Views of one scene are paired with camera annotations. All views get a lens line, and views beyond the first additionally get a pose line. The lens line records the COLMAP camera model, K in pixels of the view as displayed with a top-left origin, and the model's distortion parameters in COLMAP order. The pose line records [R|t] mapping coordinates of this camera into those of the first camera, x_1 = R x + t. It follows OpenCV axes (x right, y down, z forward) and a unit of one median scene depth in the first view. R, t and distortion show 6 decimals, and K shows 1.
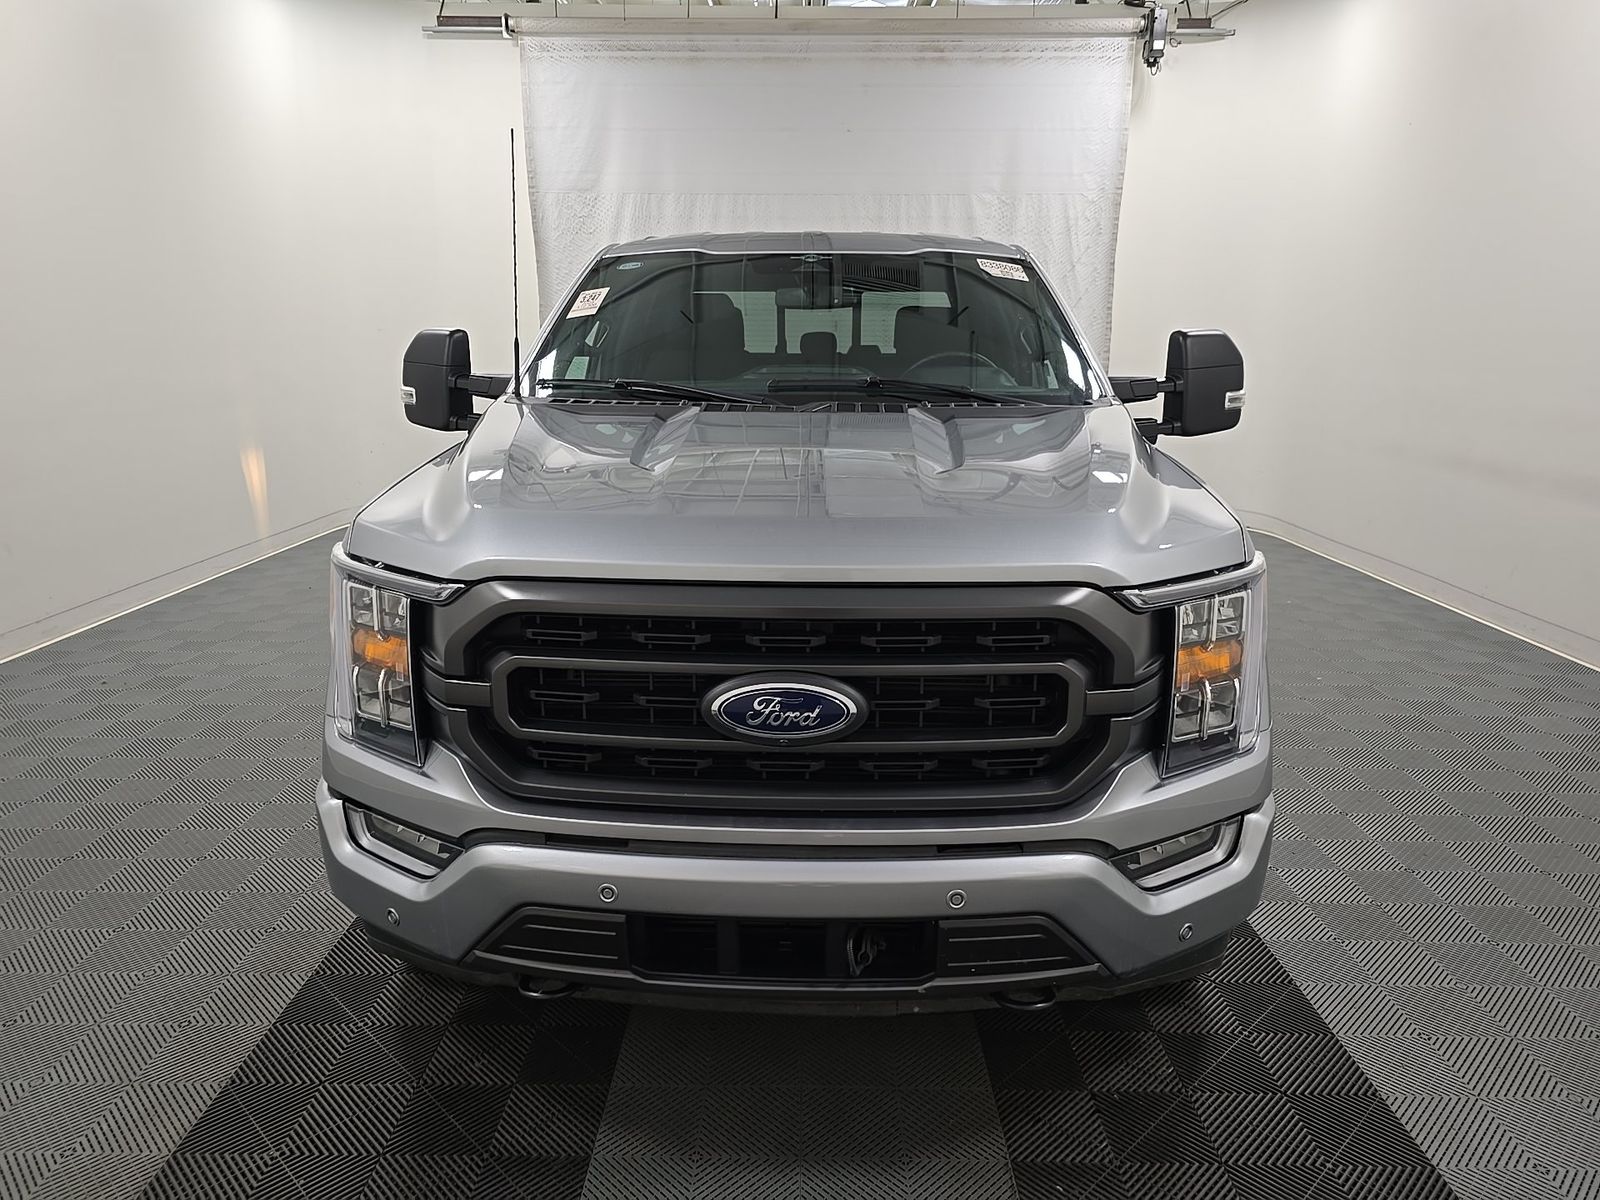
lens RADIAL K [[1079.8, 0, 809.5], [0, 1079.8, 596.8], [0, 0, 1]] dist [0.028428, -0.000007]
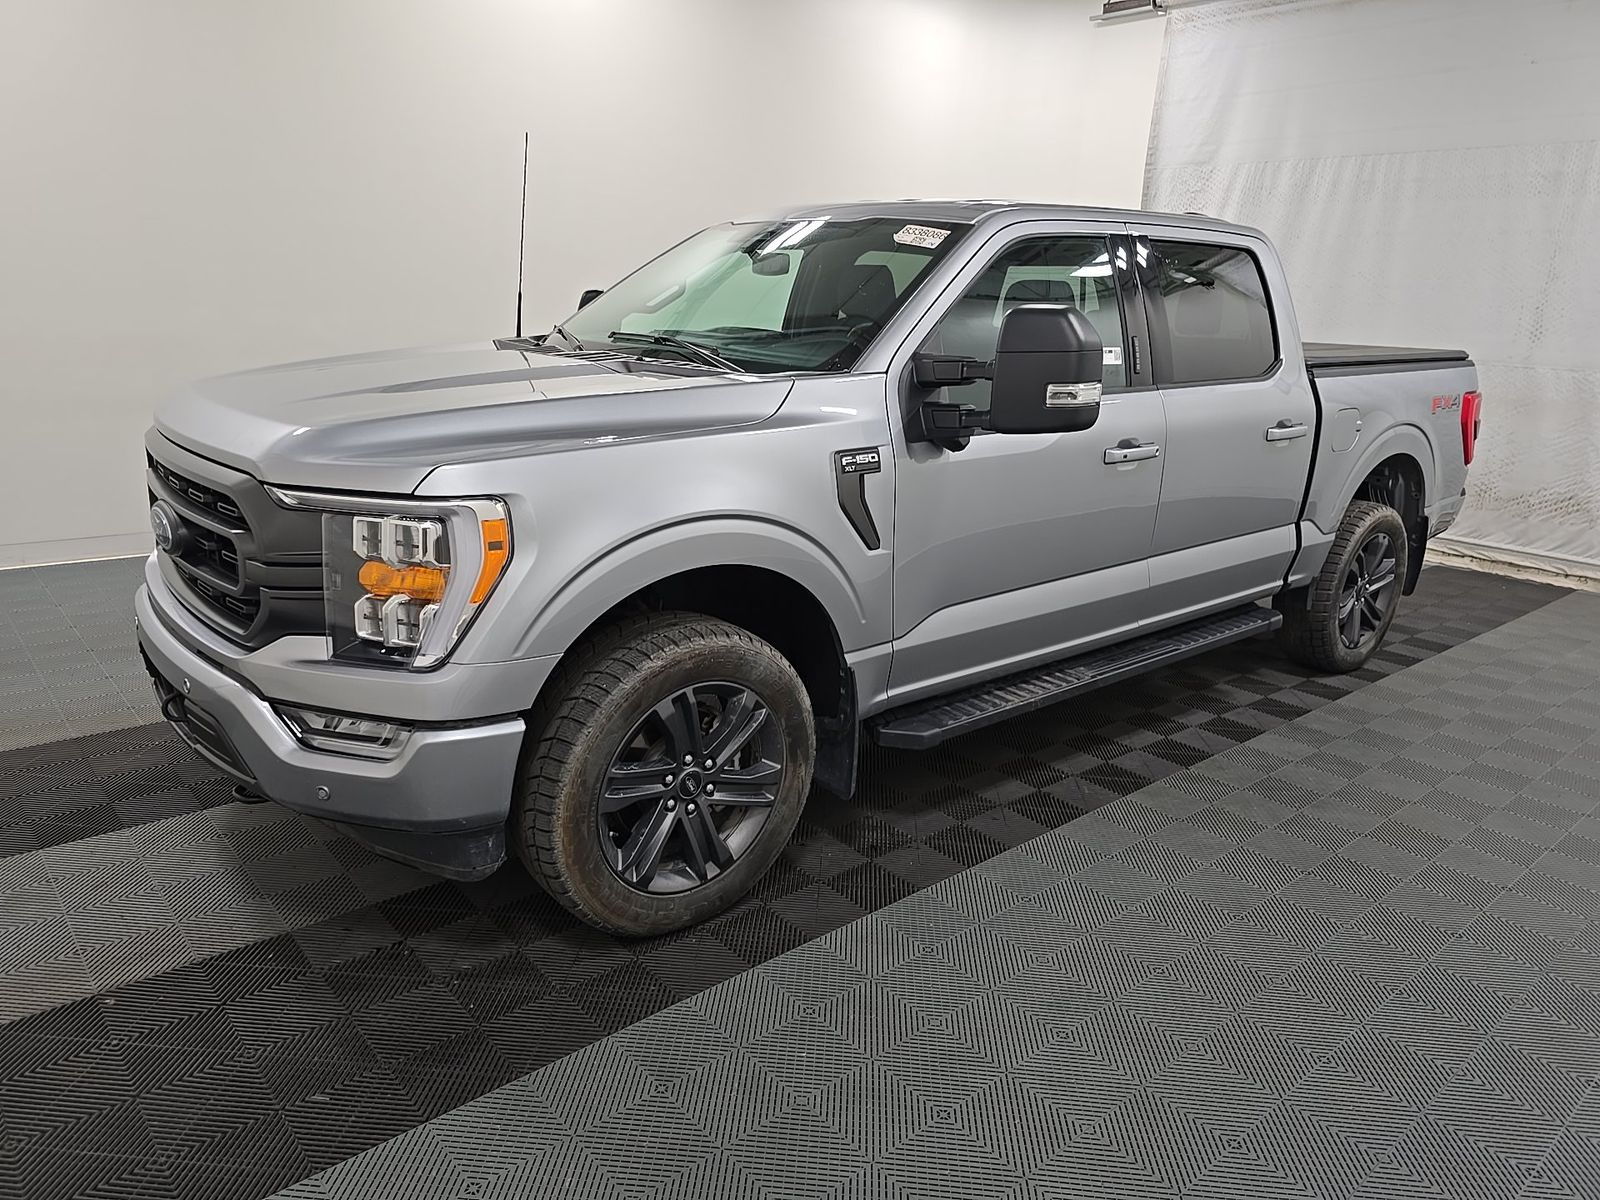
lens RADIAL K [[1079.8, 0, 809.5], [0, 1079.8, 596.8], [0, 0, 1]] dist [0.028428, -0.000007]
pose [[0.669126, 0.222401, -0.709090, 0.335988], [-0.213351, 0.971491, 0.103375, -0.030377], [0.711865, 0.082114, 0.697499, 0.120678]]
